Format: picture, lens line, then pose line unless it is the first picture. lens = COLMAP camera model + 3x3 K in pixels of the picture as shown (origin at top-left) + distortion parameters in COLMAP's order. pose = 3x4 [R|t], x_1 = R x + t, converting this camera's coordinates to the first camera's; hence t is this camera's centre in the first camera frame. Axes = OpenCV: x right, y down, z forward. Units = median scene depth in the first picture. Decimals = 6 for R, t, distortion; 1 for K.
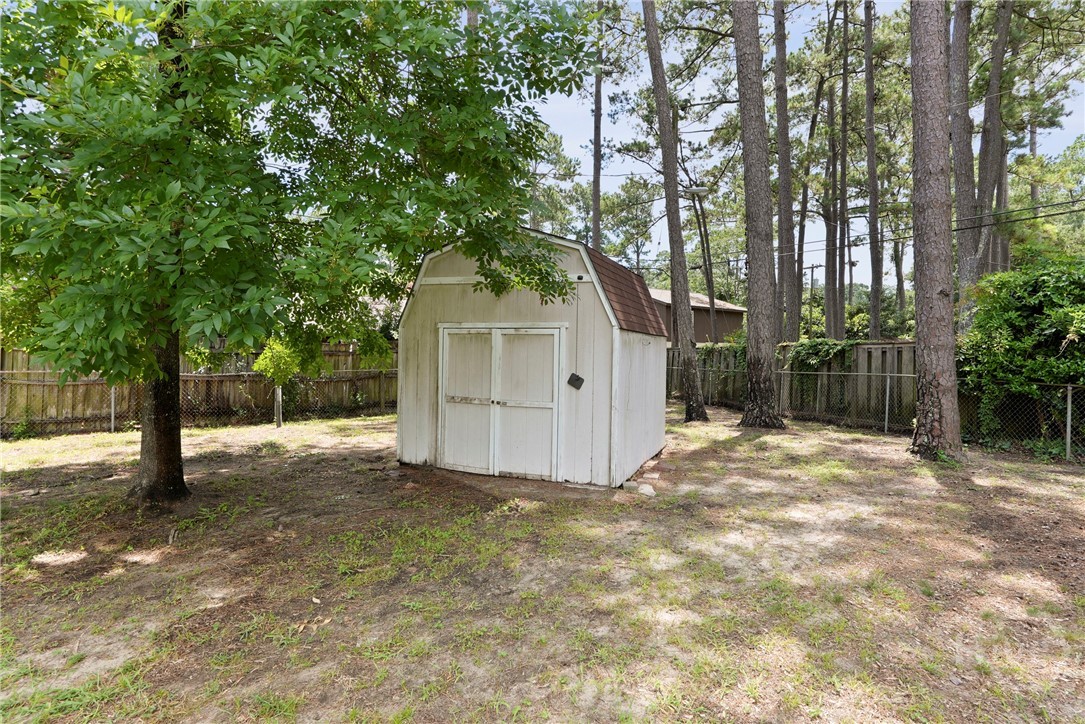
lens RADIAL K [[557.3, 0, 543.2], [0, 557.3, 357.4], [0, 0, 1]] dist [-0.025409, 0.004784]
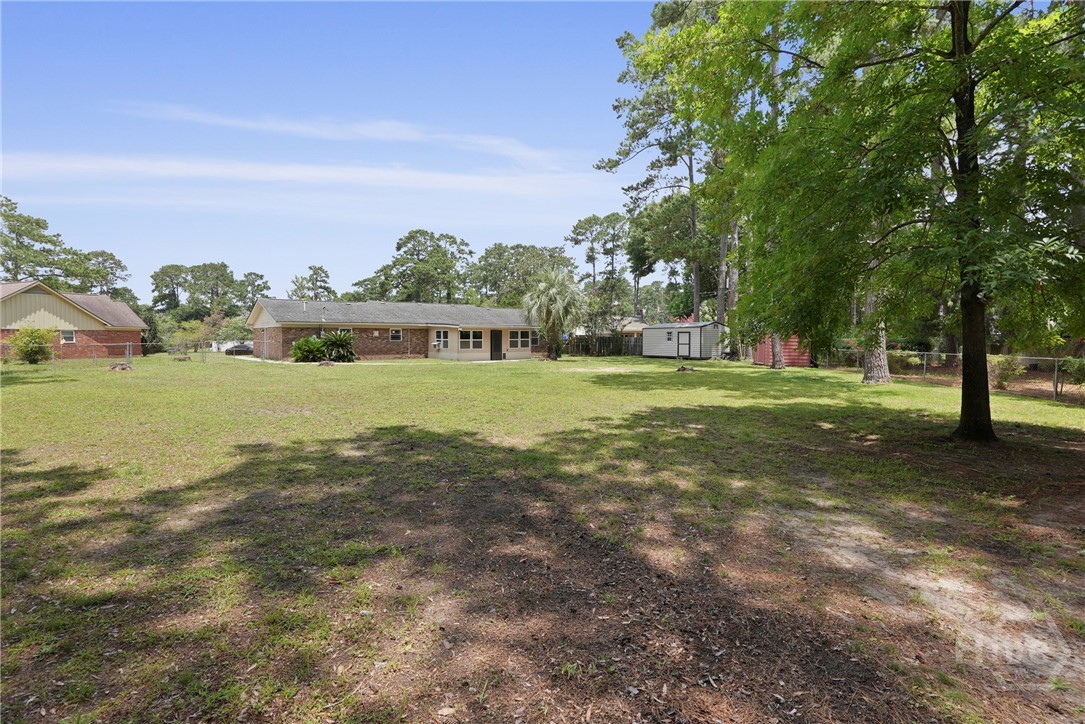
lens RADIAL K [[557.3, 0, 538.2], [0, 557.3, 358.3], [0, 0, 1]] dist [-0.025409, 0.004784]
pose [[-0.658532, -0.007447, -0.752516, 1.497042], [-0.036680, 0.999080, 0.022211, 0.023437], [0.751659, 0.042229, -0.658199, 1.226438]]
